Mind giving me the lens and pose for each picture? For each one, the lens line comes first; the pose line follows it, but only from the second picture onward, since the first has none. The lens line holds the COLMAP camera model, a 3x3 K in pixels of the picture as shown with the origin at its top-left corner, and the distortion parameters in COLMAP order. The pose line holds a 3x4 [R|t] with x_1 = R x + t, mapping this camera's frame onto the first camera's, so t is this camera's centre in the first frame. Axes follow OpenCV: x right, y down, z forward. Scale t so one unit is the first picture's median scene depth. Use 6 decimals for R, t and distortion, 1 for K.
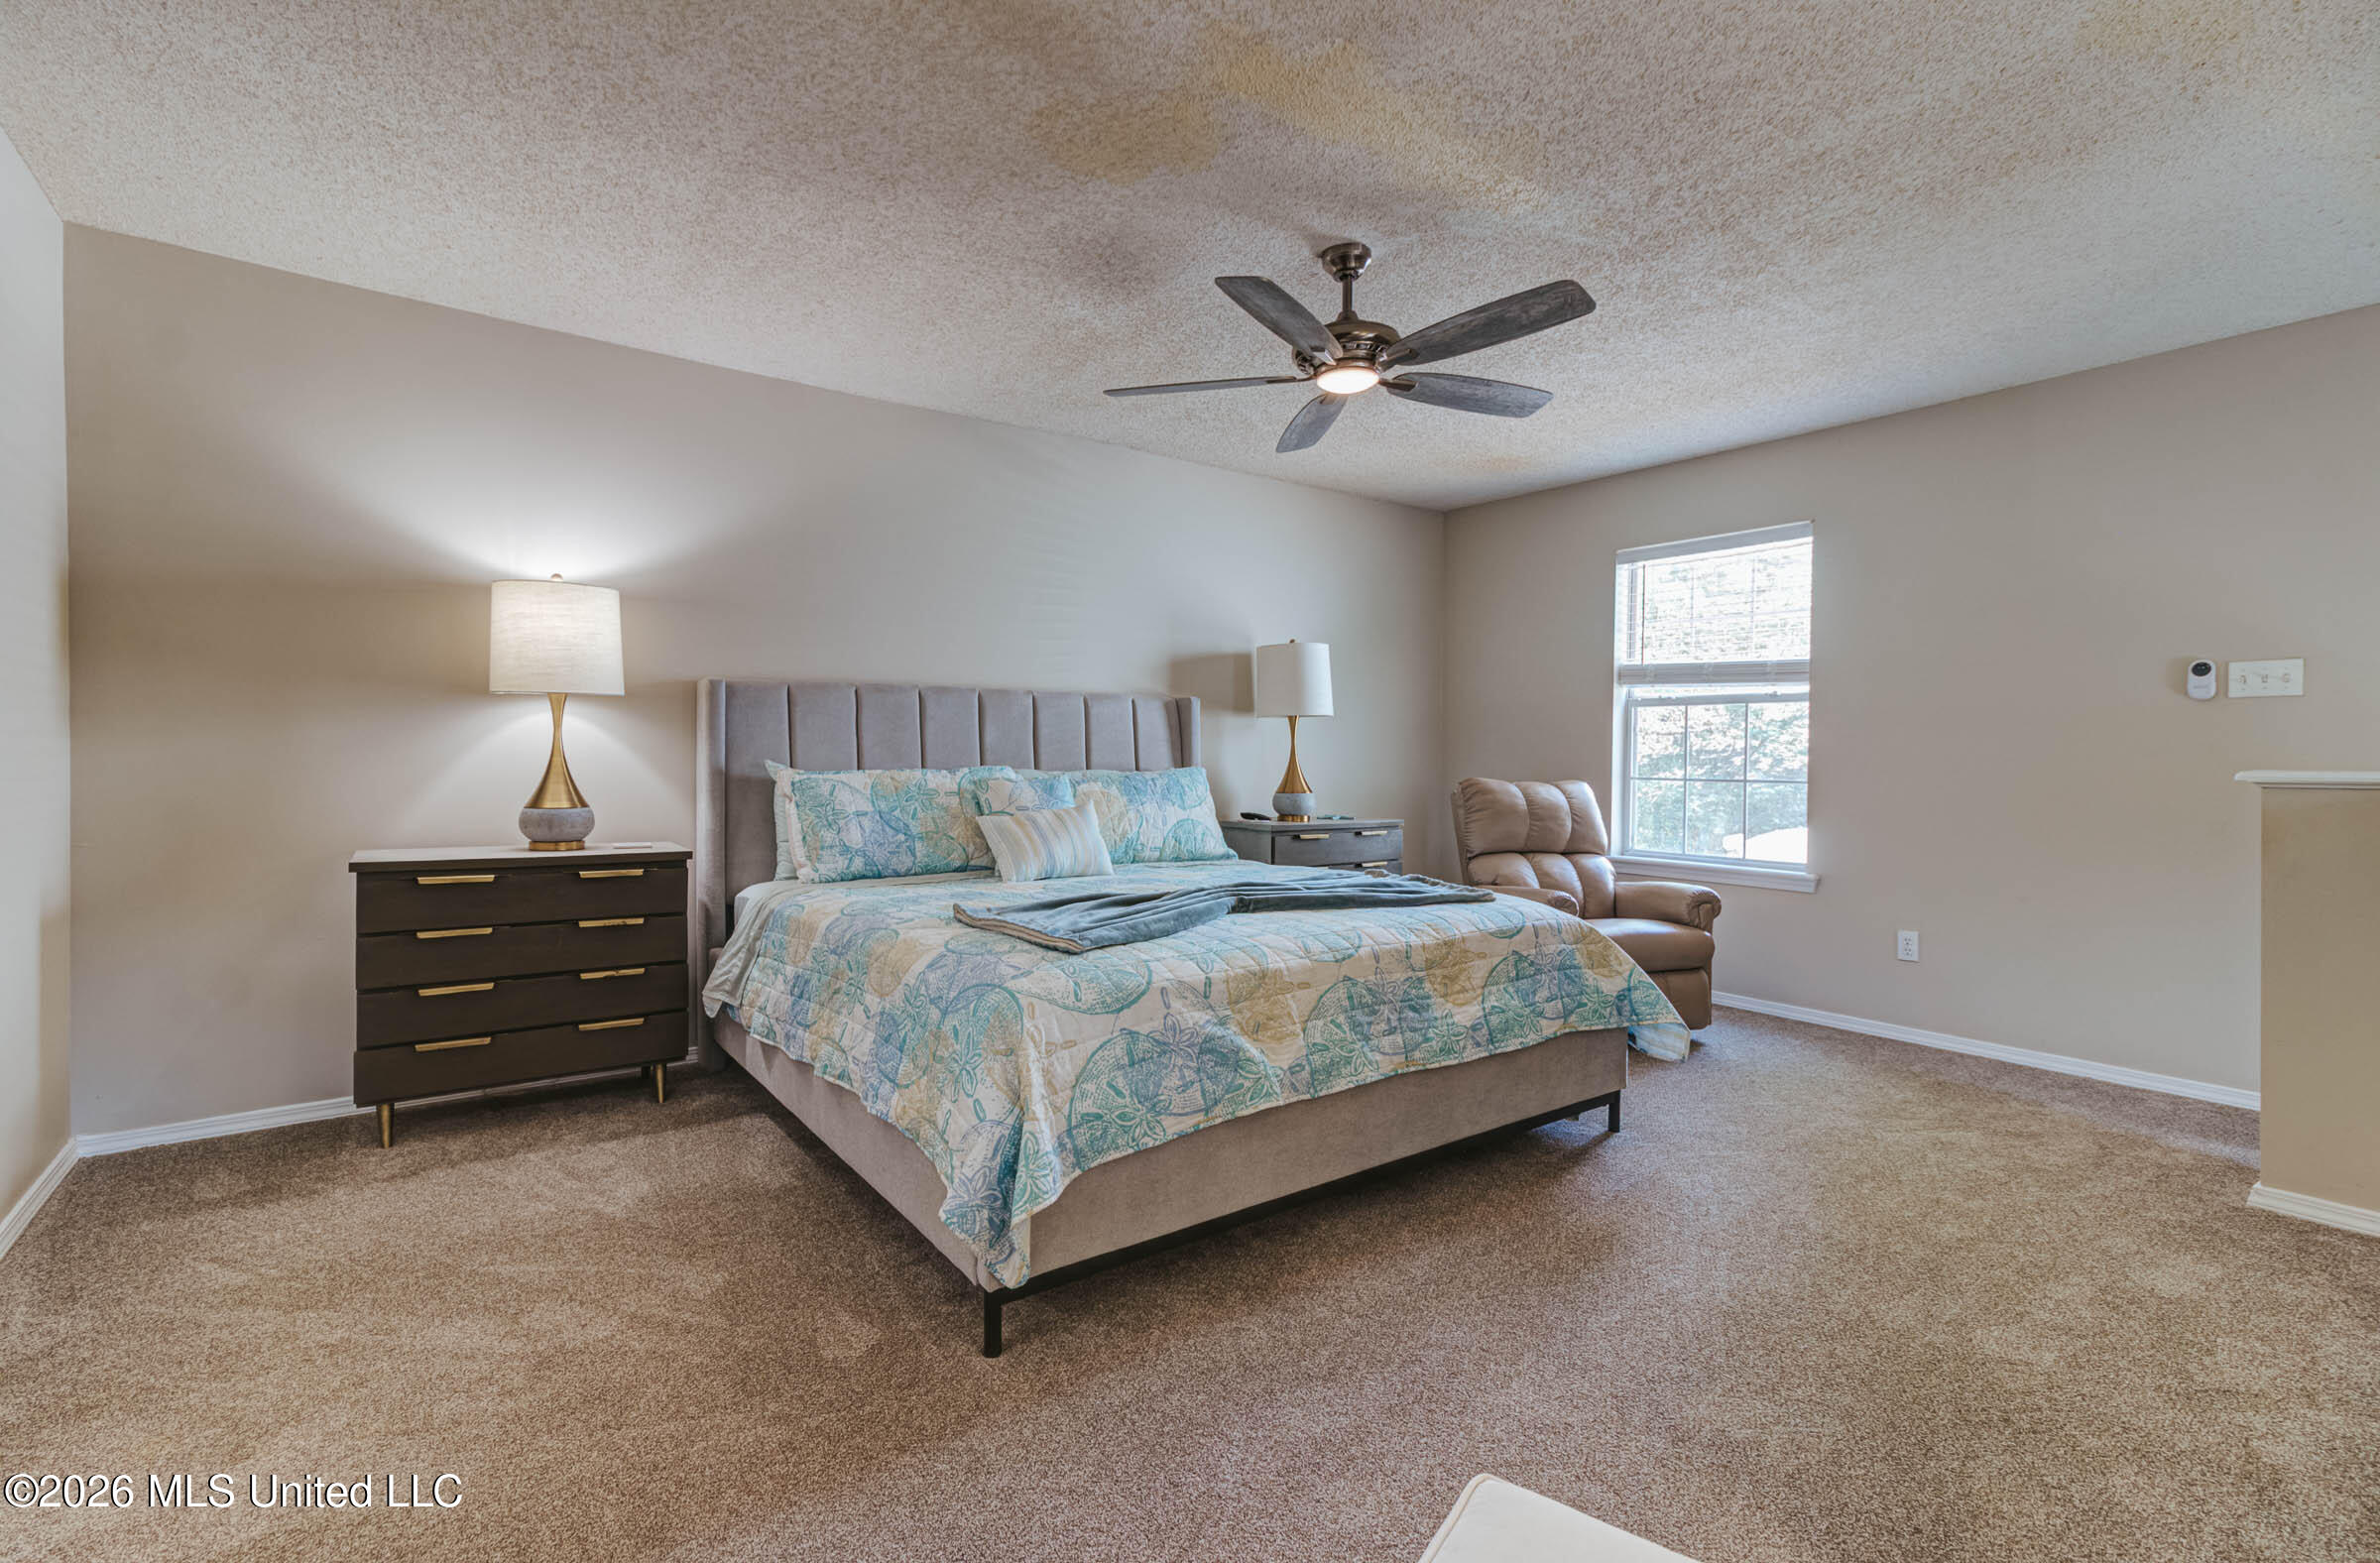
lens RADIAL K [[1084.5, 0, 1175.4], [0, 1084.5, 775.2], [0, 0, 1]] dist [0.017655, 0.002402]
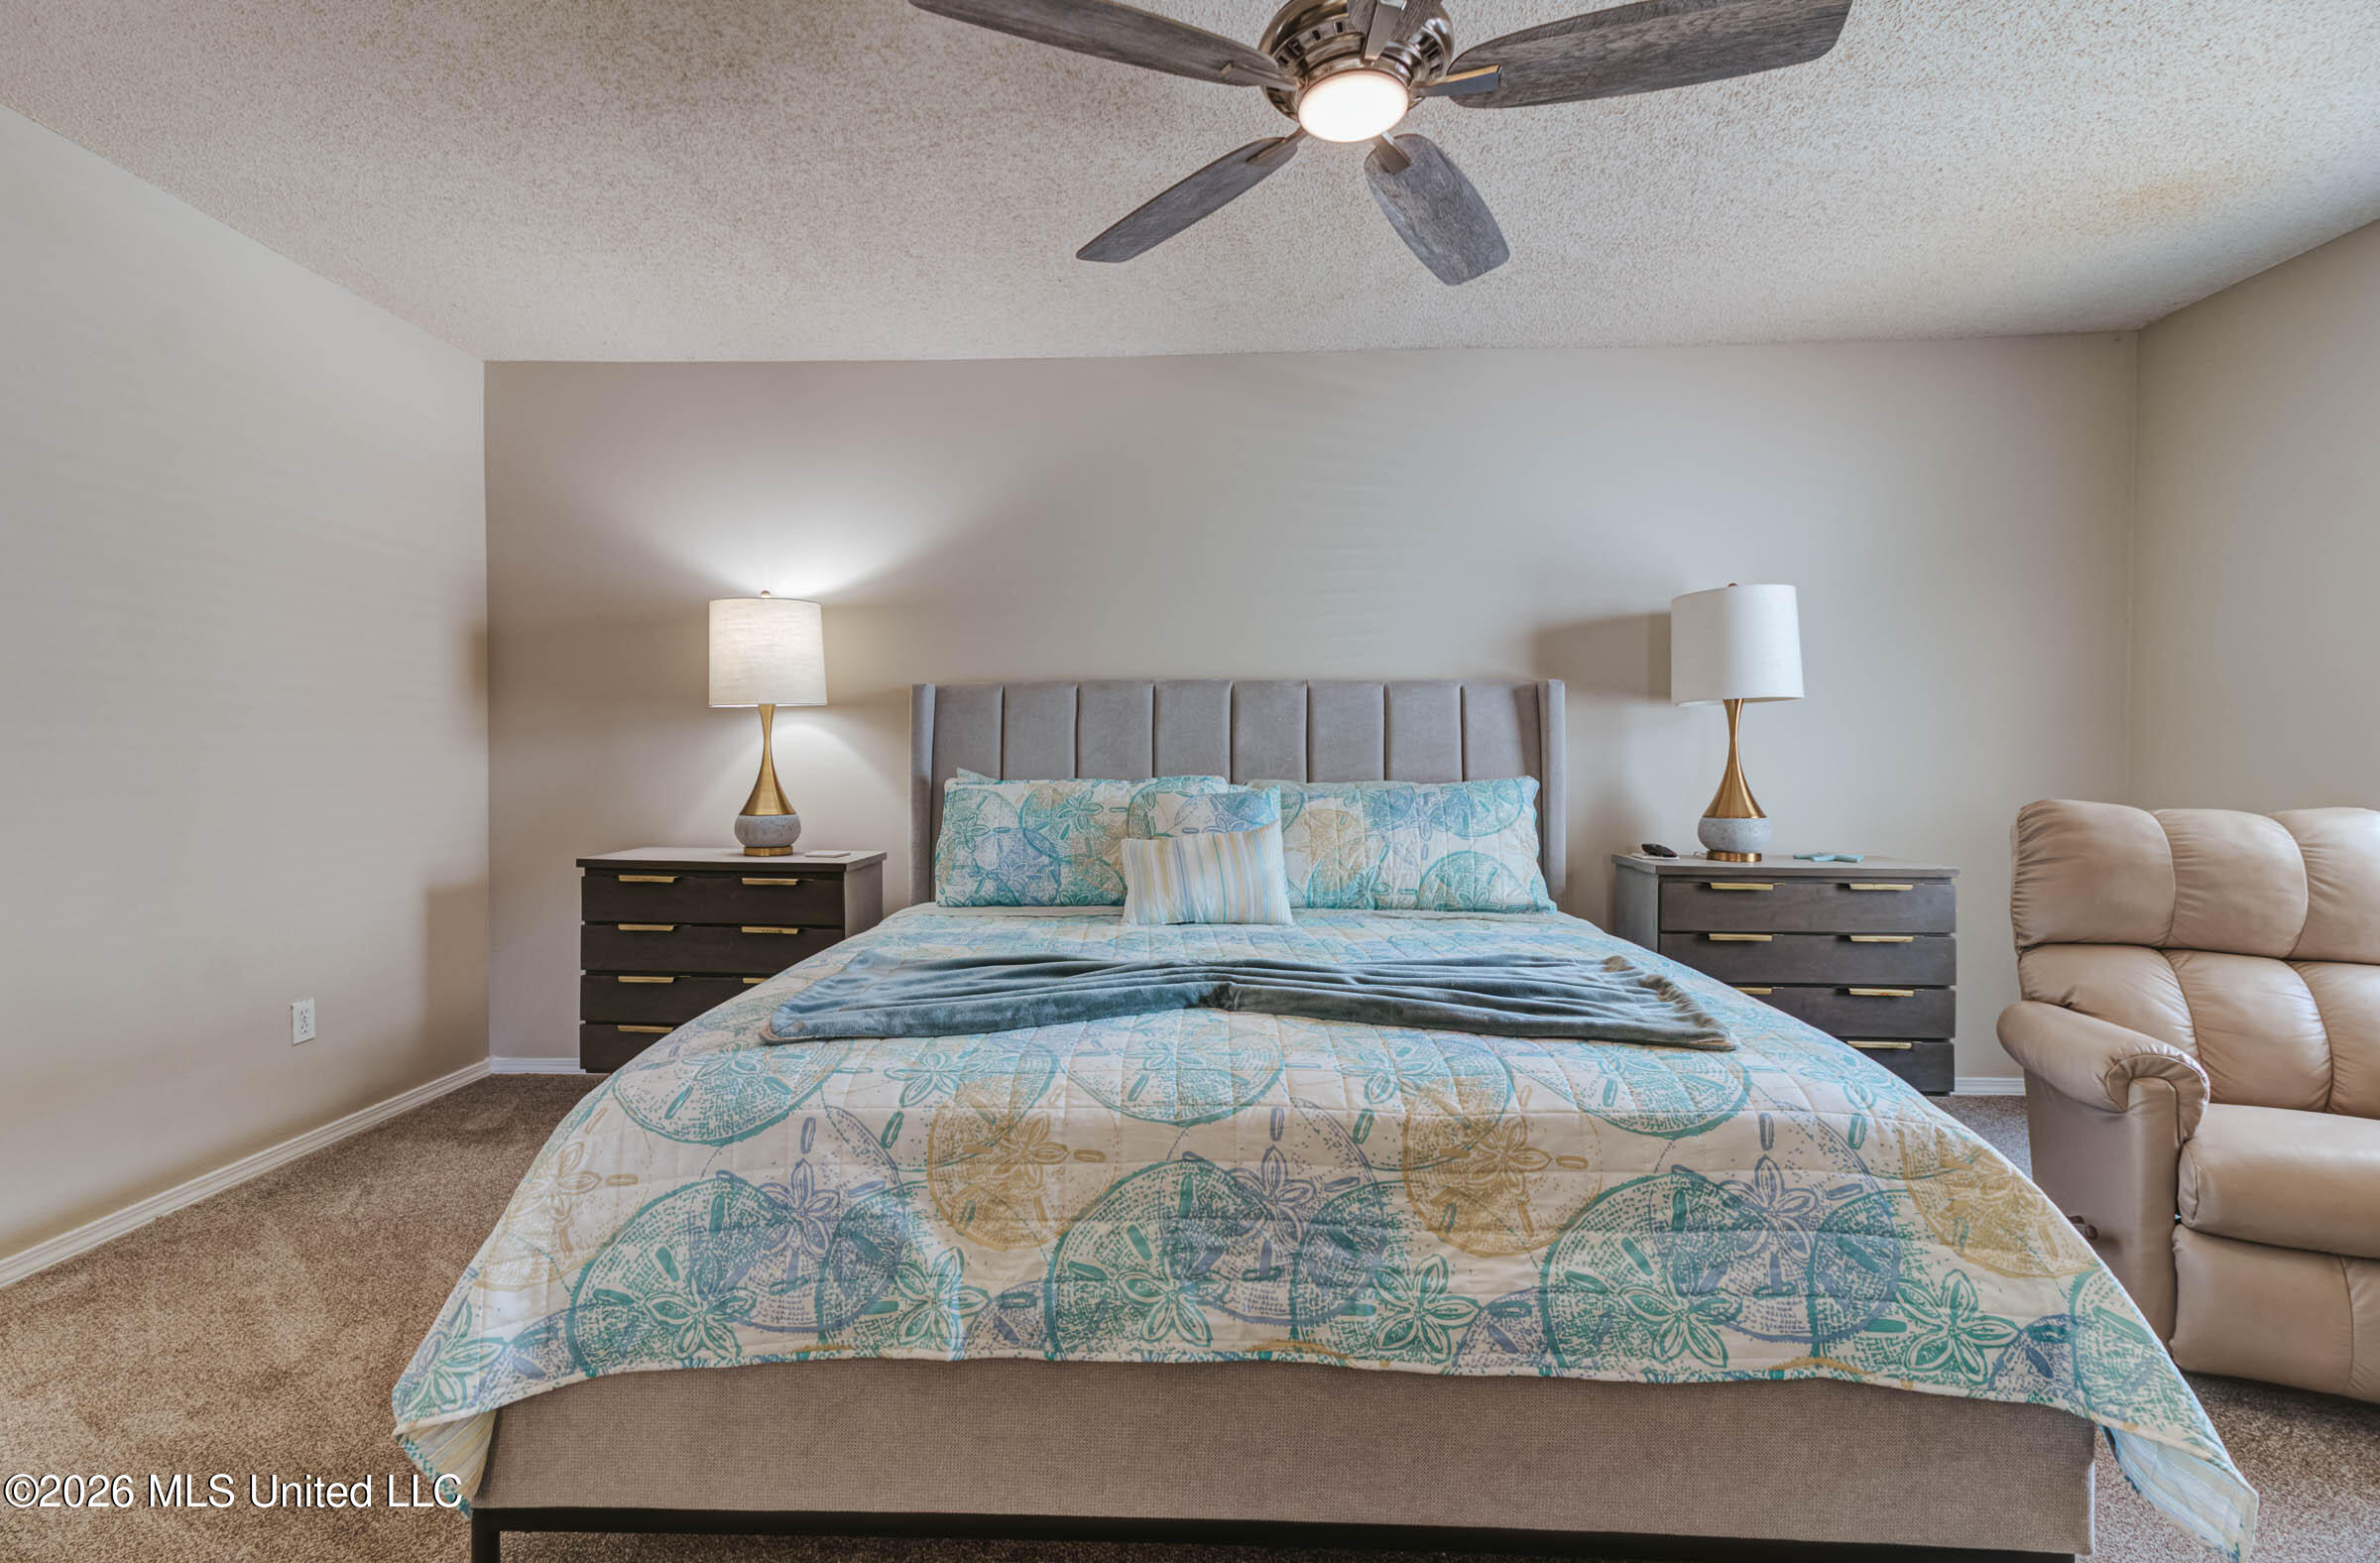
lens RADIAL K [[1084.5, 0, 1195.1], [0, 1084.5, 770.3], [0, 0, 1]] dist [0.017655, 0.002402]
pose [[0.777437, -0.000532, -0.628960, 0.423089], [-0.006216, 0.999944, -0.008529, -0.006804], [0.628930, 0.010541, 0.777391, 0.463332]]
